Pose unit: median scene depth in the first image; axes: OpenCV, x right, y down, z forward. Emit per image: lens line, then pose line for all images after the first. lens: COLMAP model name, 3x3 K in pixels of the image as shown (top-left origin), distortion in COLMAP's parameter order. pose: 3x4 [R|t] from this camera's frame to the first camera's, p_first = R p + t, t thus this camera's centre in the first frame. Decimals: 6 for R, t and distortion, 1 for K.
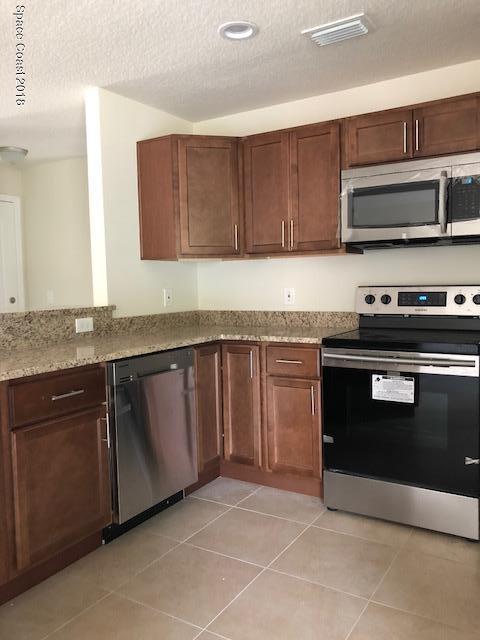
lens RADIAL K [[532.3, 0, 240.4], [0, 532.3, 311.1], [0, 0, 1]] dist [0.011691, 0.001903]
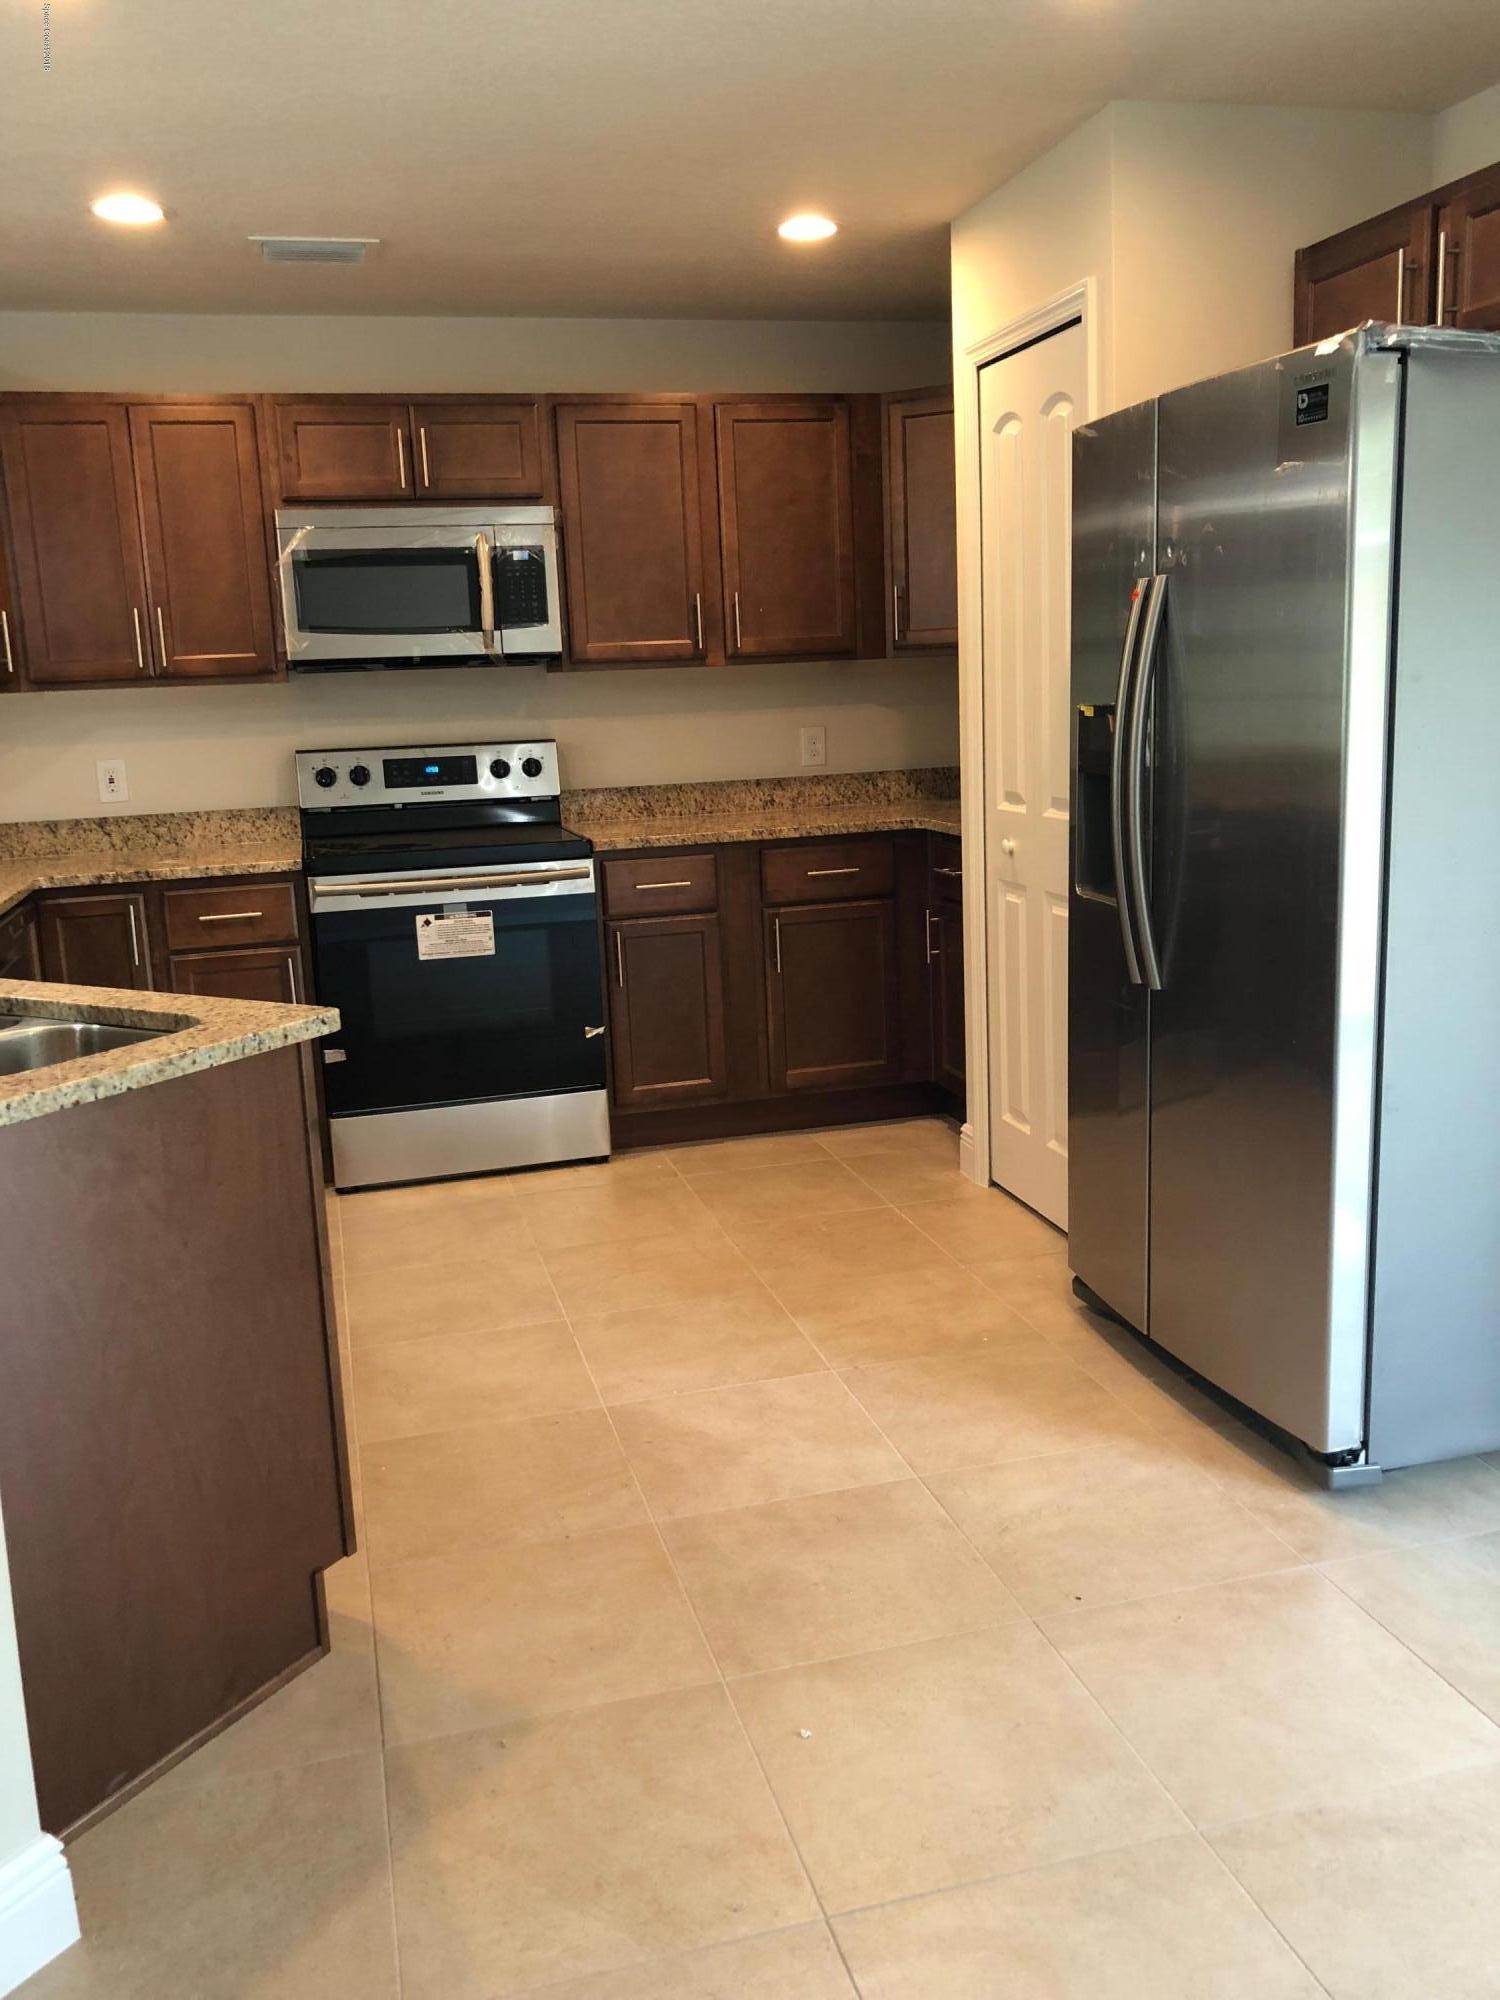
lens RADIAL K [[1663.3, 0, 751.1], [0, 1663.3, 972.2], [0, 0, 1]] dist [0.011691, 0.001903]
pose [[0.686324, -0.132832, 0.715063, -0.644900], [0.067770, 0.990583, 0.118967, -0.000692], [-0.724131, -0.033190, 0.688863, -0.356156]]
